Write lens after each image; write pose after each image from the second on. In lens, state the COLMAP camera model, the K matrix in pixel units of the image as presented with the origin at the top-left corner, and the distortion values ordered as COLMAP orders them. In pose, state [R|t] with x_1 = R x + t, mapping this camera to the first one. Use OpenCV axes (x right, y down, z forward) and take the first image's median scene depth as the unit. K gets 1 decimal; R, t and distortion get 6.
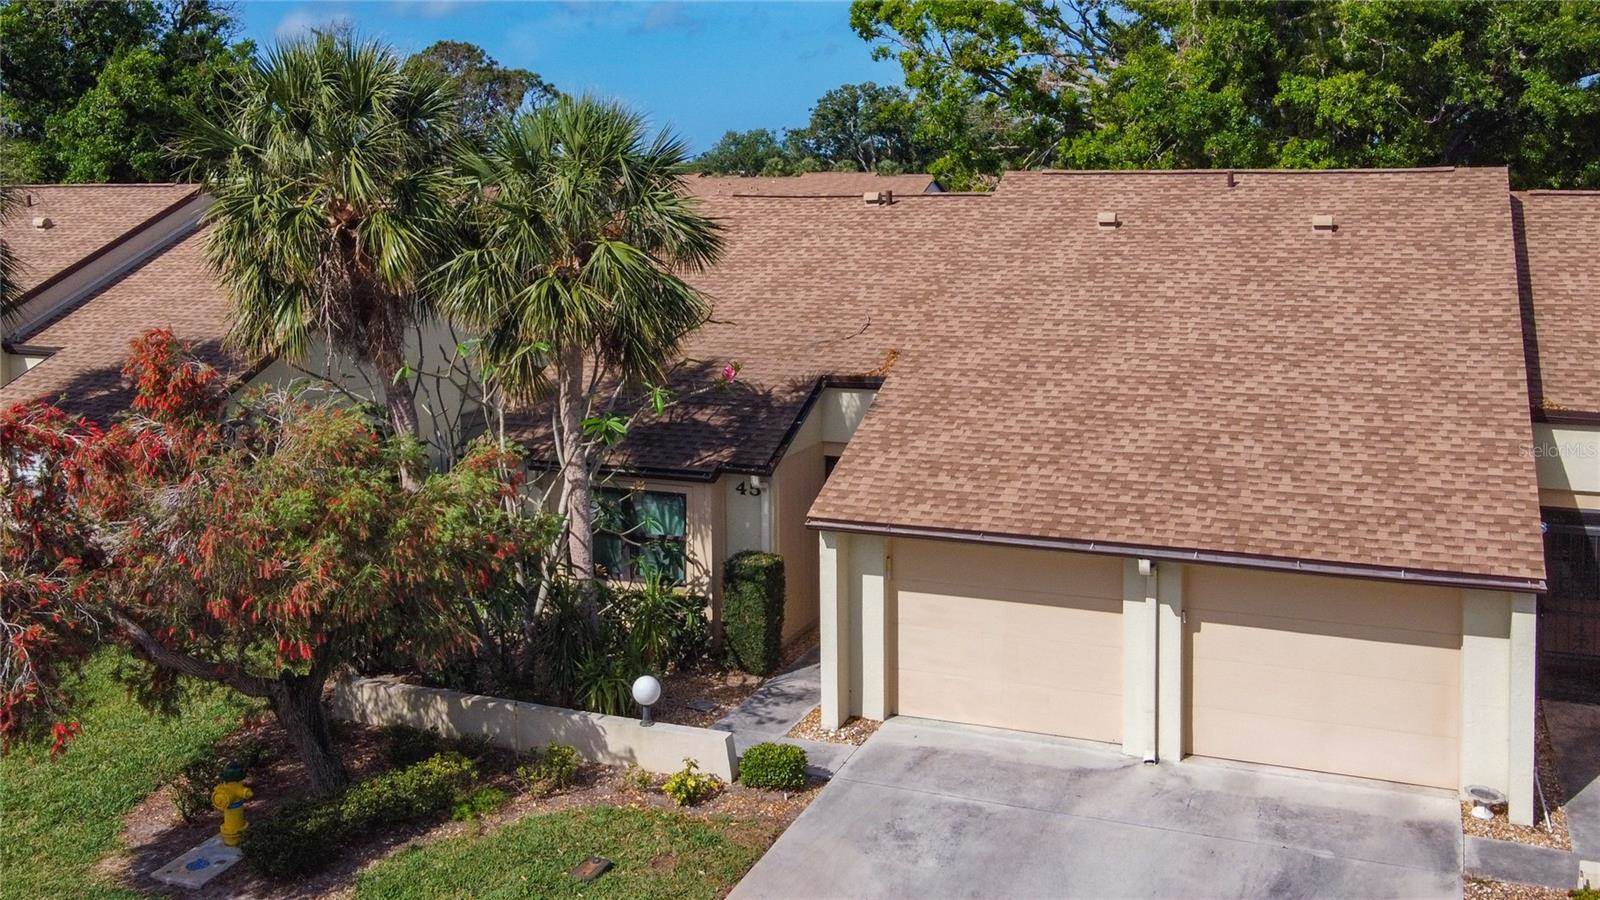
lens RADIAL K [[1535.9, 0, 795.4], [0, 1535.9, 261.8], [0, 0, 1]] dist [0.002458, 0.013647]
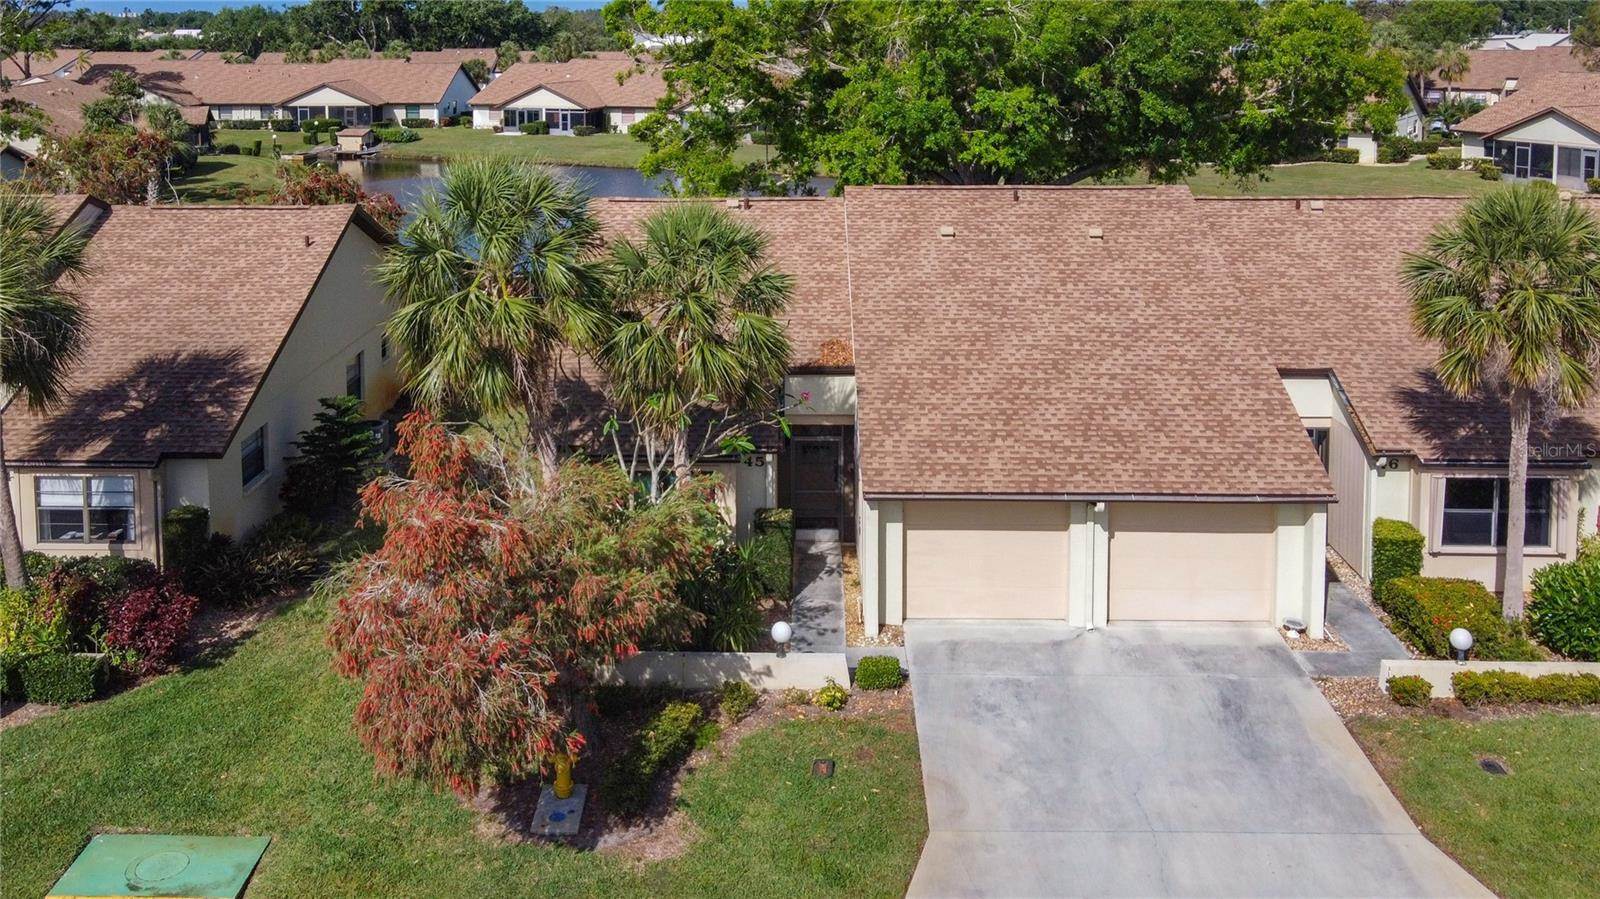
lens RADIAL K [[1414.2, 0, 750.8], [0, 1414.2, 141.7], [0, 0, 1]] dist [-0.010019, 0.003342]
pose [[0.937132, -0.027583, 0.347883, -0.566337], [0.018356, 0.999388, 0.029791, -0.209762], [-0.348492, -0.021532, 0.937064, -0.190079]]
